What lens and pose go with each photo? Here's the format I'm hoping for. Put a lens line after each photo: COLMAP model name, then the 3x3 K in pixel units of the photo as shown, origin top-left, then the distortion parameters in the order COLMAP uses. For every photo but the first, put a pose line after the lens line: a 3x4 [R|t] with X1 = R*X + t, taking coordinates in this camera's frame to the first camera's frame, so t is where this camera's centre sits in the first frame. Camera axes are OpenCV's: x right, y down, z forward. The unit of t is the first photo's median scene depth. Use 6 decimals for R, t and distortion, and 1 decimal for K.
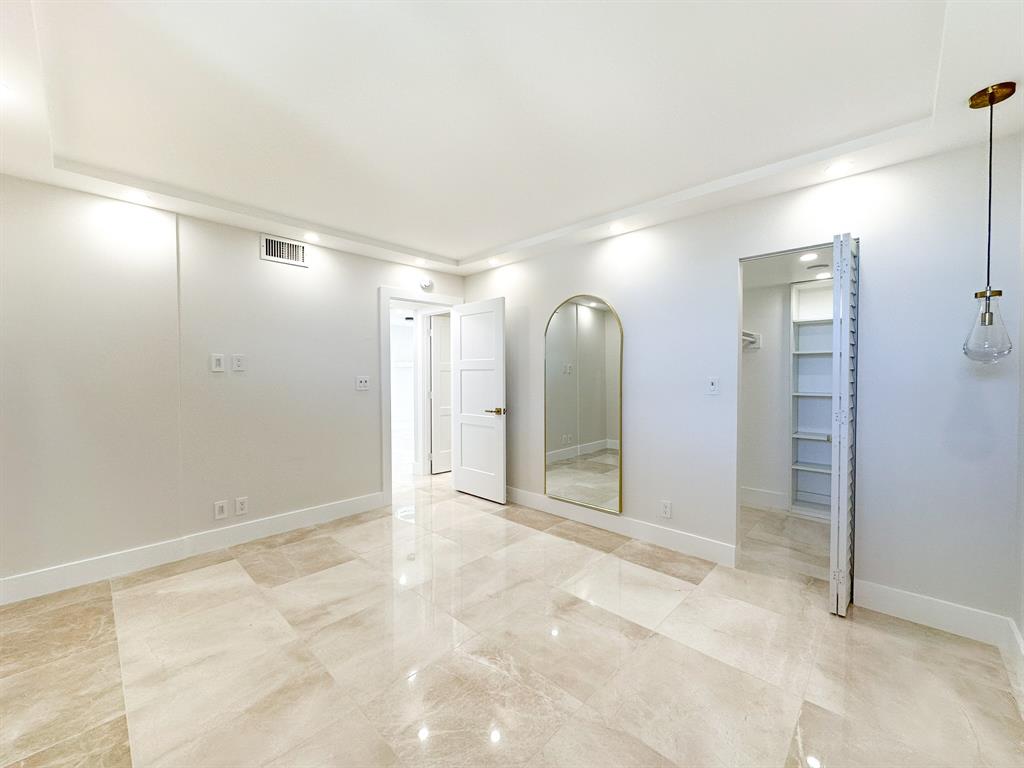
lens RADIAL K [[414.4, 0, 513.2], [0, 414.4, 384.4], [0, 0, 1]] dist [-0.003659, -0.000436]
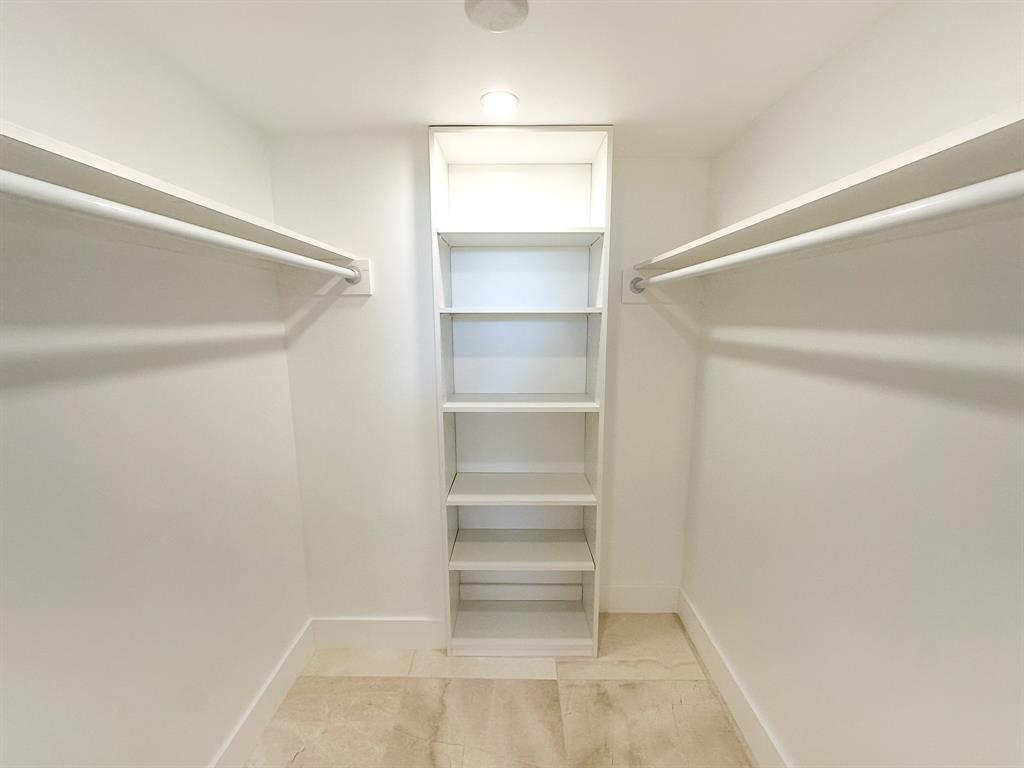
lens RADIAL K [[414.4, 0, 517.4], [0, 414.4, 381.4], [0, 0, 1]] dist [-0.003659, -0.000436]
pose [[0.727474, -0.100807, 0.678689, 0.431645], [0.016879, 0.991478, 0.129173, -0.056791], [-0.685927, -0.082515, 0.722976, 0.624299]]
